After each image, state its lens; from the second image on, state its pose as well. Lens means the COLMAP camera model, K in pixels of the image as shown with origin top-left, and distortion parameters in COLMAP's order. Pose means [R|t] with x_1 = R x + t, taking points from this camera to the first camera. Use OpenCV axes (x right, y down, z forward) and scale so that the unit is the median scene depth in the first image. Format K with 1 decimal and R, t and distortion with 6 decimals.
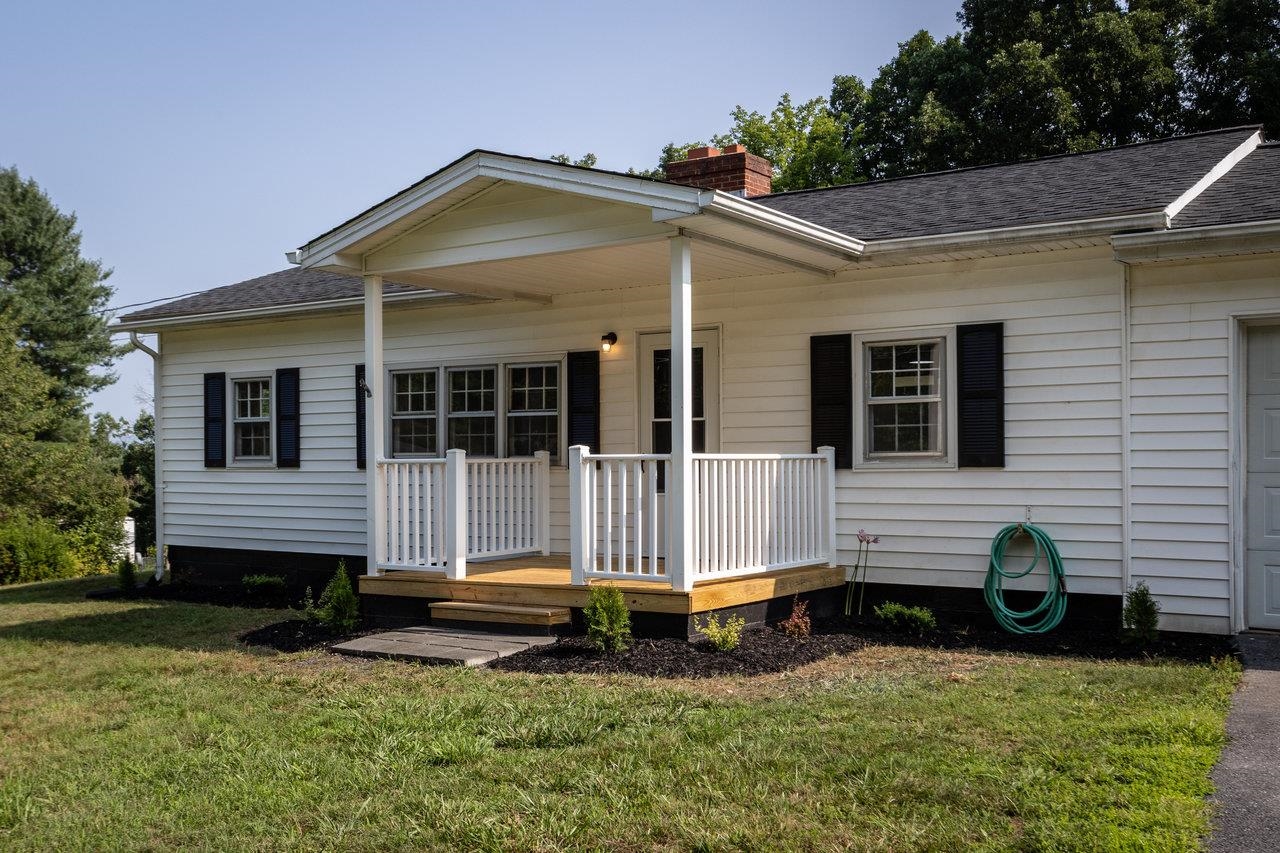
lens RADIAL K [[1191.8, 0, 638.7], [0, 1191.8, 439.2], [0, 0, 1]] dist [0.005320, 0.000000]
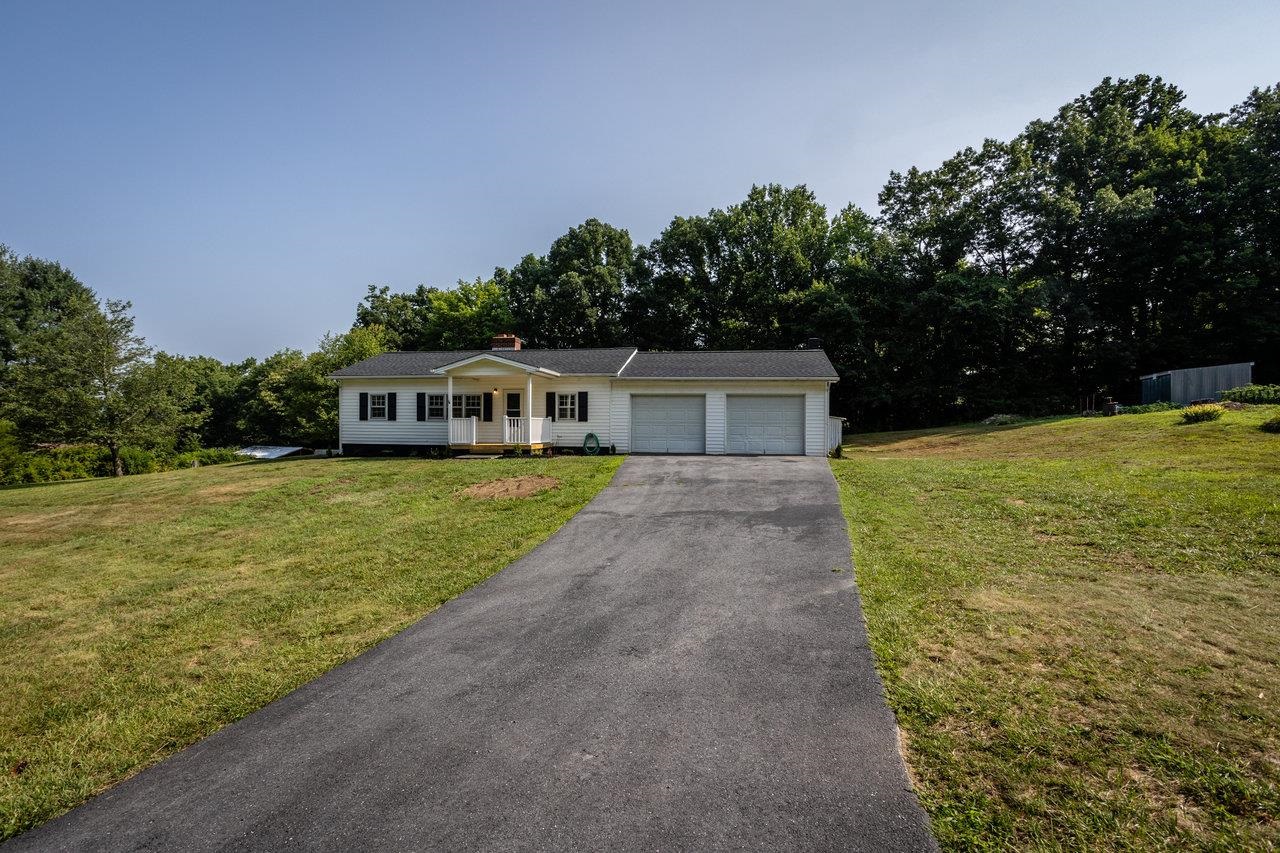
lens RADIAL K [[618.3, 0, 640.4], [0, 618.3, 427.1], [0, 0, 1]] dist [0.005252, 0.001929]
pose [[0.897555, 0.008171, 0.440826, -0.565184], [-0.016968, 0.999728, 0.016018, 0.001511], [-0.440575, -0.021857, 0.897450, -1.259139]]
